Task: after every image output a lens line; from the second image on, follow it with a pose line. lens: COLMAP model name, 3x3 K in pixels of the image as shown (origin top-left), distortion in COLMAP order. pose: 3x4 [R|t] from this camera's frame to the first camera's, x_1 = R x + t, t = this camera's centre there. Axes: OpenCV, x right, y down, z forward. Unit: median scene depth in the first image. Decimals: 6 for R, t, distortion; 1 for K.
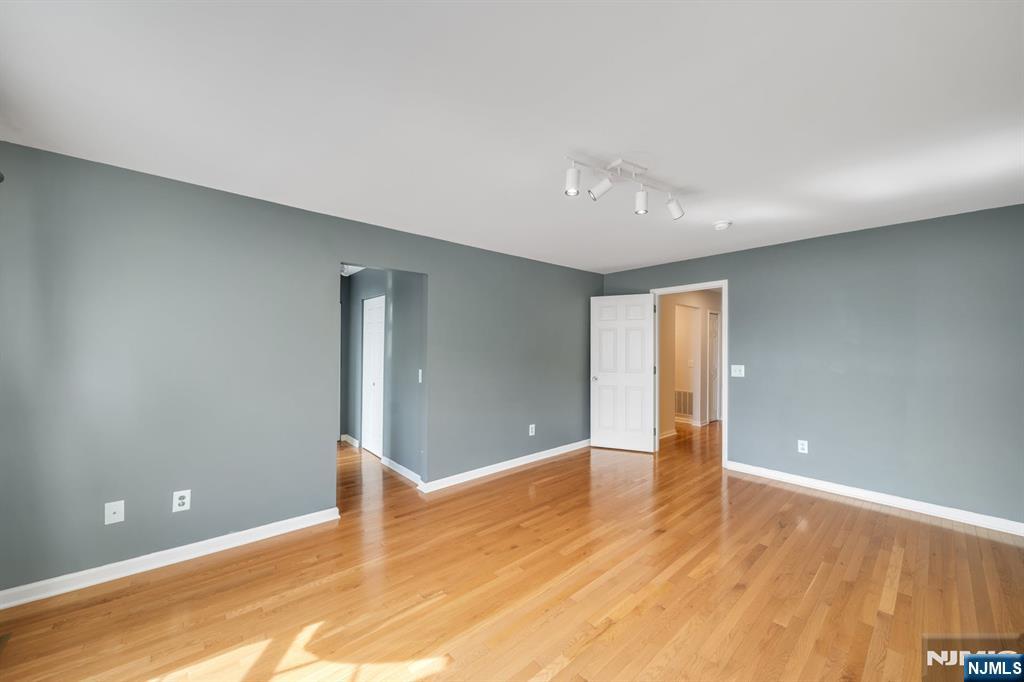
lens RADIAL K [[370.2, 0, 517.5], [0, 370.2, 340.9], [0, 0, 1]] dist [0.000057, -0.000008]
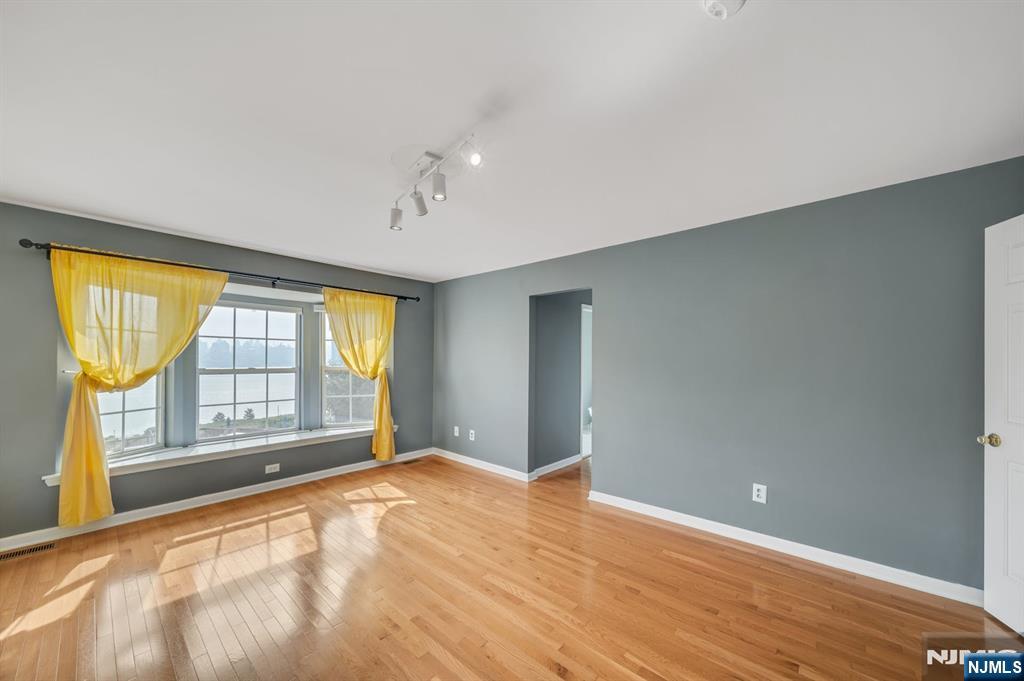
lens RADIAL K [[370.2, 0, 517.5], [0, 370.2, 340.4], [0, 0, 1]] dist [0.000057, -0.000008]
pose [[0.128326, -0.048335, -0.990553, 0.917902], [0.022055, 0.998704, -0.045876, 0.013155], [0.991487, -0.015959, 0.129225, 0.803484]]
